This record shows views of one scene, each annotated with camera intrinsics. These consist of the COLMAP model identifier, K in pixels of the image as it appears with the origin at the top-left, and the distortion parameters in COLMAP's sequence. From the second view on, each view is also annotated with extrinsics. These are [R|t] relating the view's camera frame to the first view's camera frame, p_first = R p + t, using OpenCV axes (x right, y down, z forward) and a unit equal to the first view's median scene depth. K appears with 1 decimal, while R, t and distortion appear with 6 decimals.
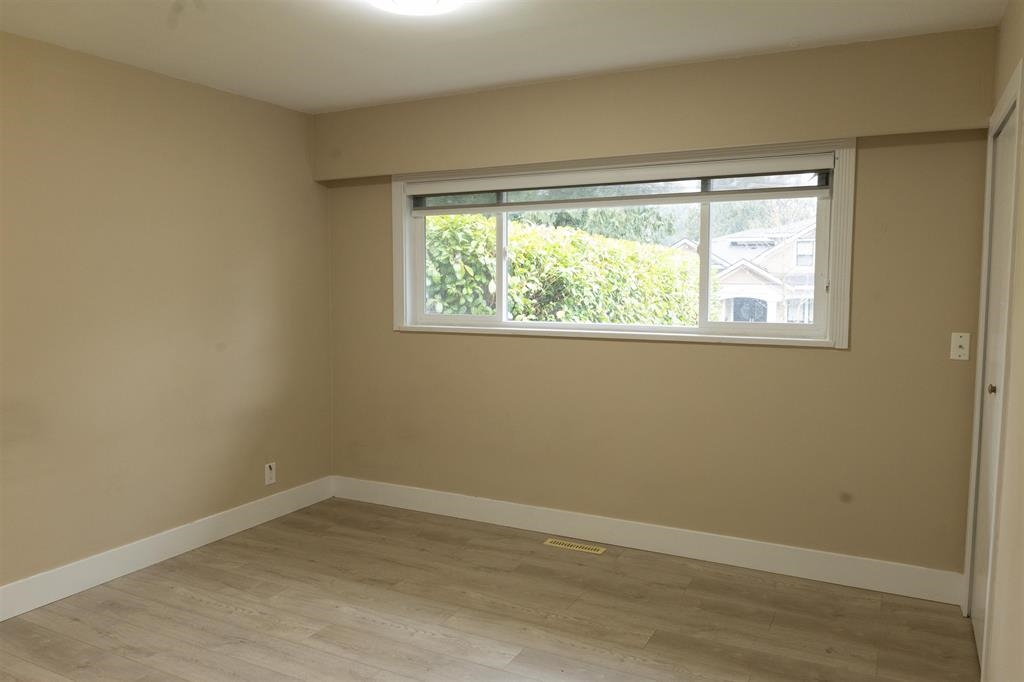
lens RADIAL K [[743.2, 0, 512.0], [0, 743.2, 341.0], [0, 0, 1]] dist [-0.001979, -0.003394]
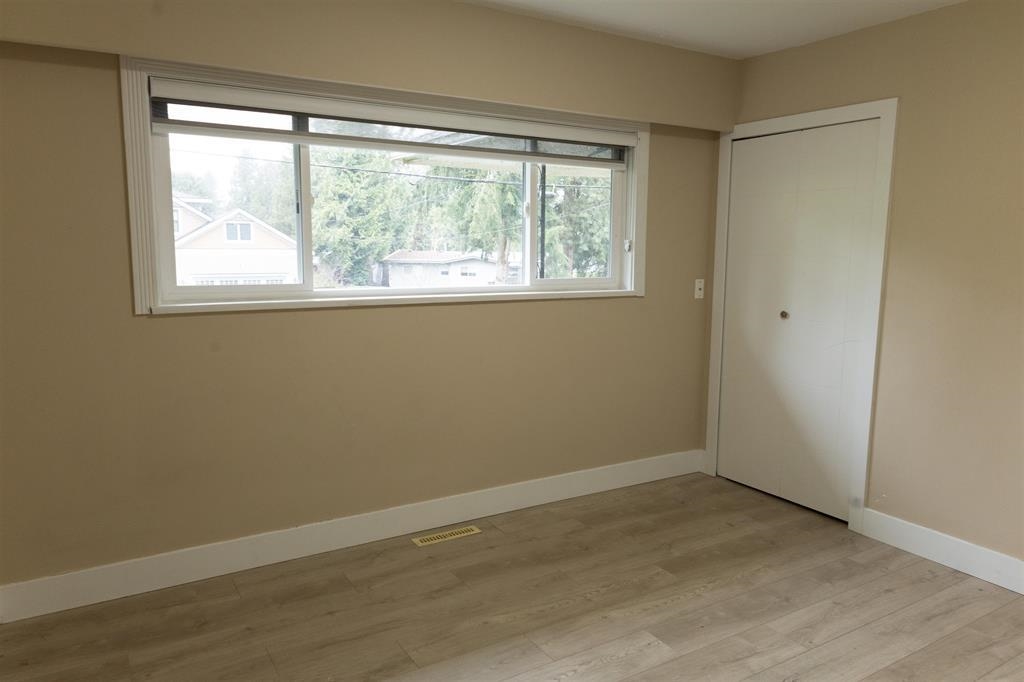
lens RADIAL K [[735.8, 0, 512.0], [0, 735.8, 341.0], [0, 0, 1]] dist [0.022878, -0.002456]
pose [[0.500955, -0.122319, 0.856786, -0.660999], [0.048016, 0.992365, 0.113601, -0.060625], [-0.864140, -0.015770, 0.503004, 0.520895]]
